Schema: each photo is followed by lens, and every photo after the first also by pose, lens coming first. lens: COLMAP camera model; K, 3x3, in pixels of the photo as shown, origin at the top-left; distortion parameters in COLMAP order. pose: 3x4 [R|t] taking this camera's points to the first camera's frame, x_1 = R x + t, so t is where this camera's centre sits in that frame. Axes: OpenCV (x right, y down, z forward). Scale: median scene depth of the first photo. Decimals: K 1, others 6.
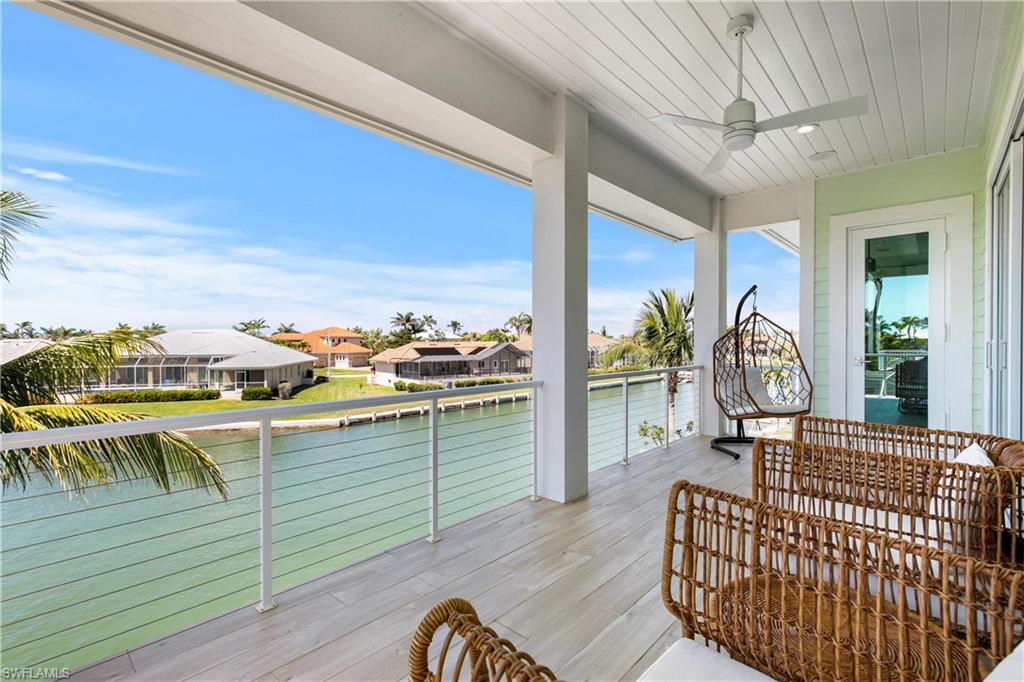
lens RADIAL K [[461.5, 0, 508.3], [0, 461.5, 342.7], [0, 0, 1]] dist [0.001556, 0.000285]
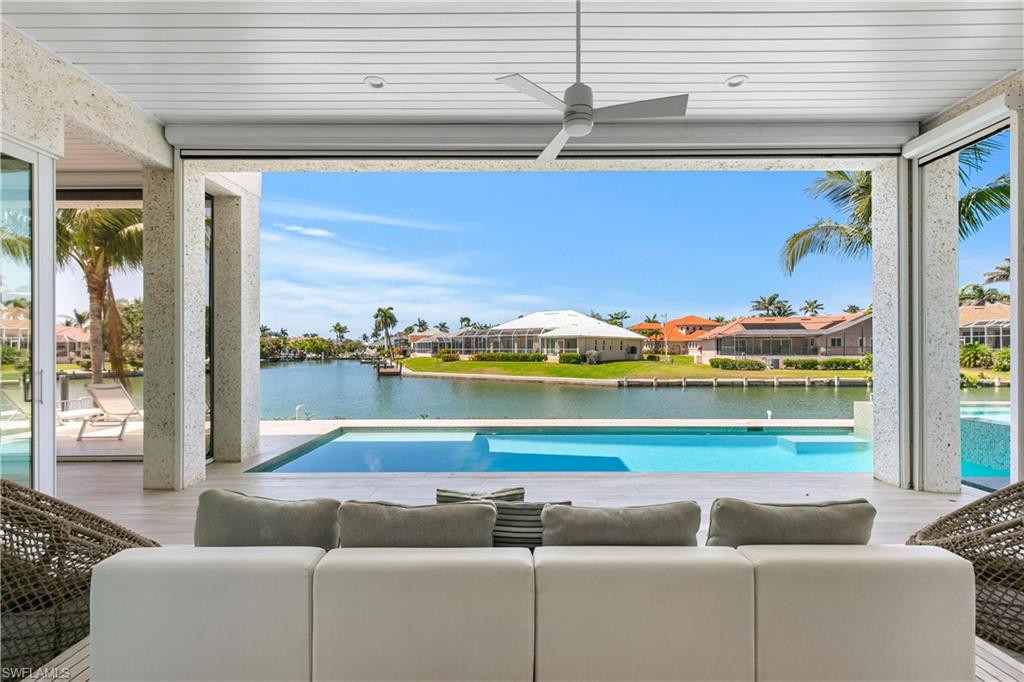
lens RADIAL K [[461.5, 0, 508.6], [0, 461.5, 344.2], [0, 0, 1]] dist [0.001556, 0.000285]
pose [[0.665205, -0.005168, -0.746642, 0.174616], [-0.004682, 0.999928, -0.011092, 0.069305], [0.746646, 0.010874, 0.665133, 0.085471]]
